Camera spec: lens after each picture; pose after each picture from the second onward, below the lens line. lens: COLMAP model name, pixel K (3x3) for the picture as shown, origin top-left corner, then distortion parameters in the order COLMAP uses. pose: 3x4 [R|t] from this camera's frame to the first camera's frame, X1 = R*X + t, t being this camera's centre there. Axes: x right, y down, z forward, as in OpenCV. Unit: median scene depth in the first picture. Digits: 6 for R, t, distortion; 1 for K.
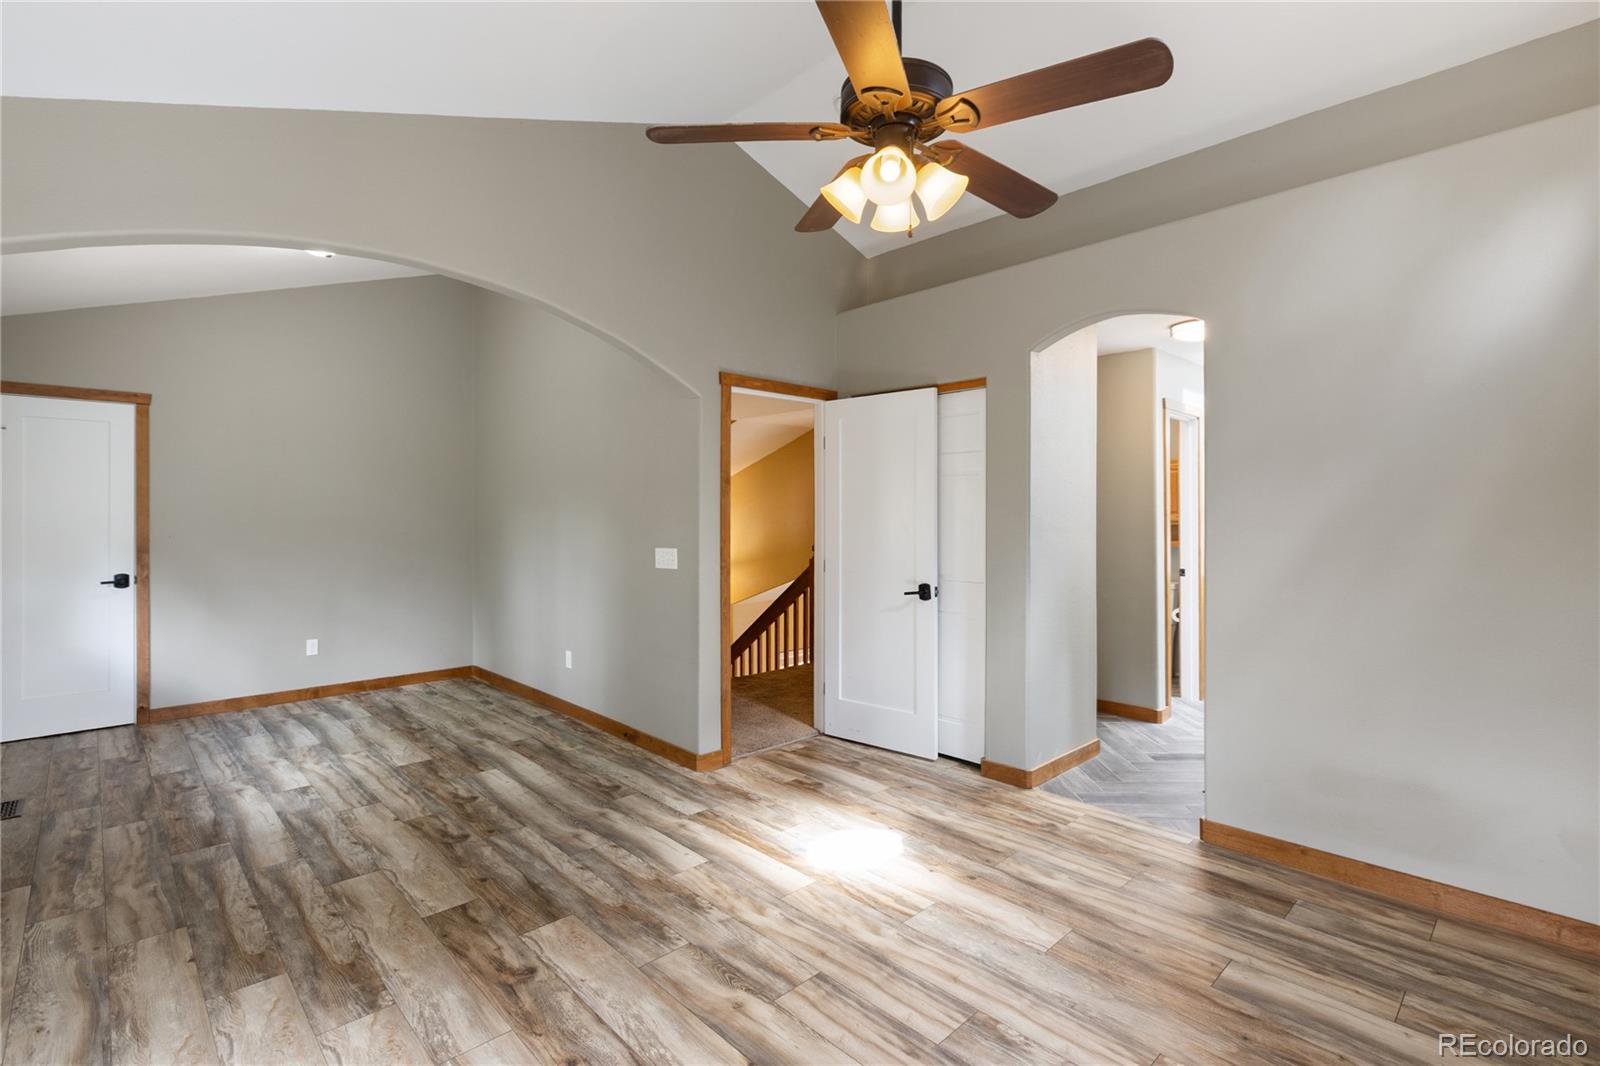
lens RADIAL K [[724.4, 0, 801.9], [0, 724.4, 517.9], [0, 0, 1]] dist [0.002569, 0.000197]
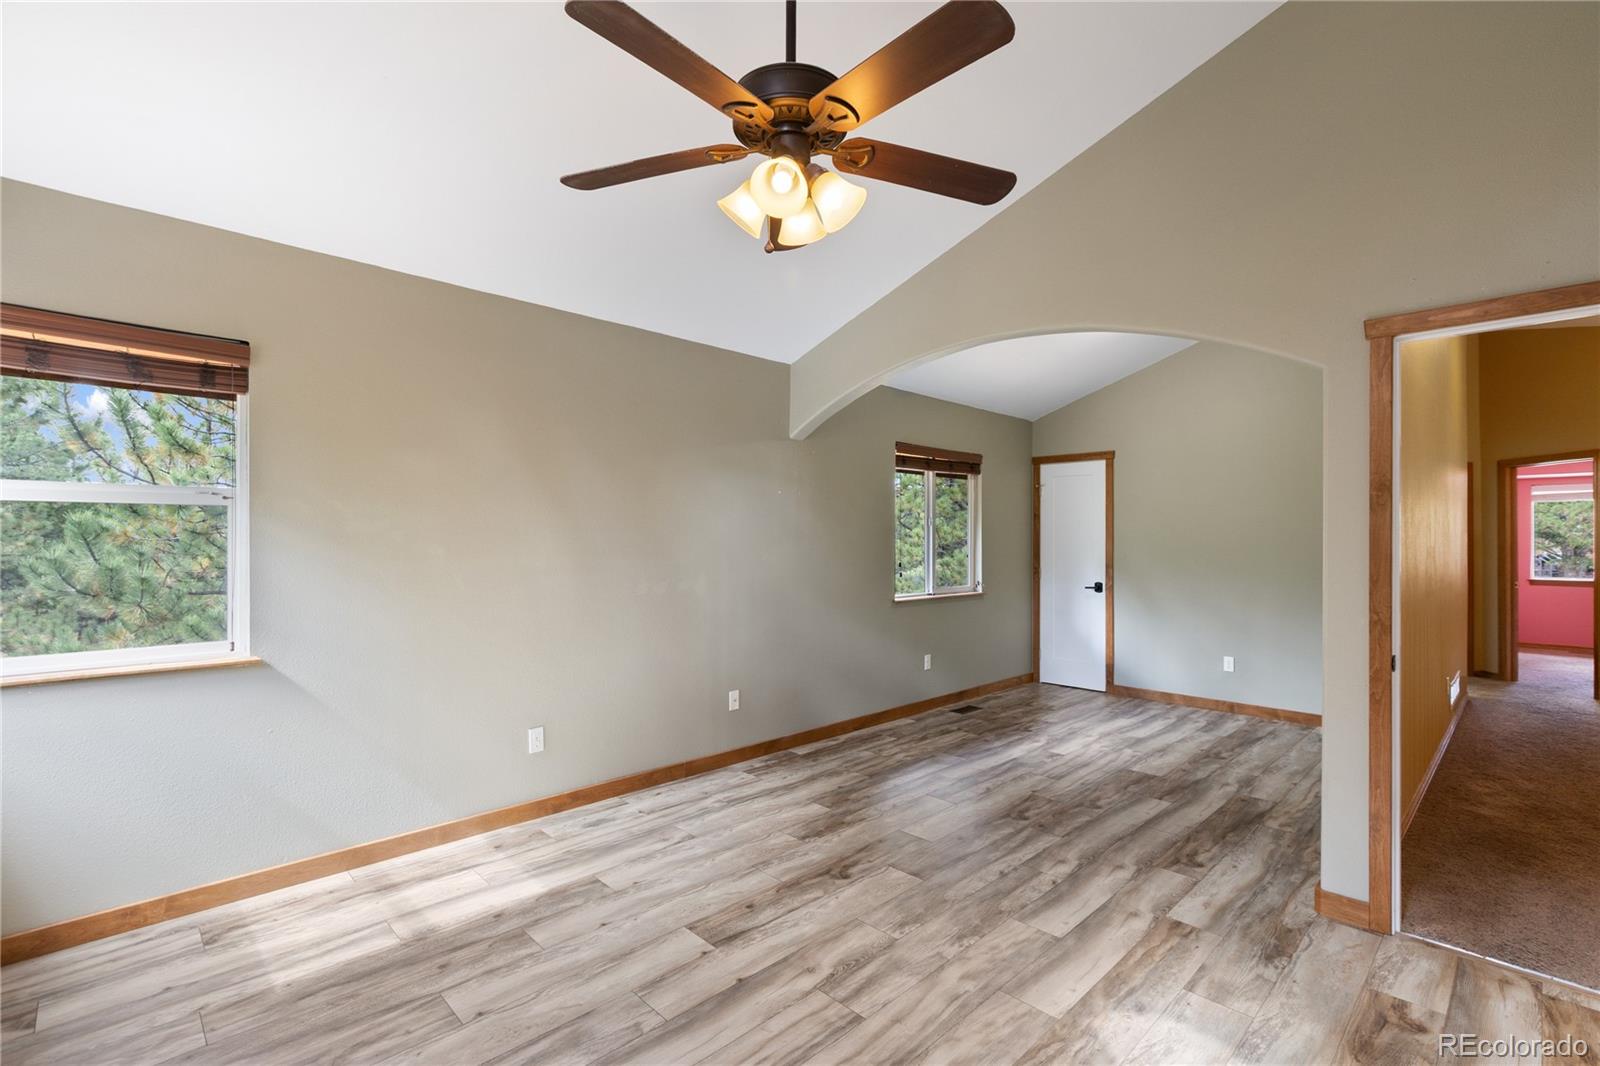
lens RADIAL K [[724.4, 0, 801.9], [0, 724.4, 517.9], [0, 0, 1]] dist [0.002569, 0.000197]
pose [[0.014646, -0.030888, -0.999416, 0.644622], [-0.005438, 0.999506, -0.030970, -0.000230], [0.999878, 0.005888, 0.014471, 0.582169]]
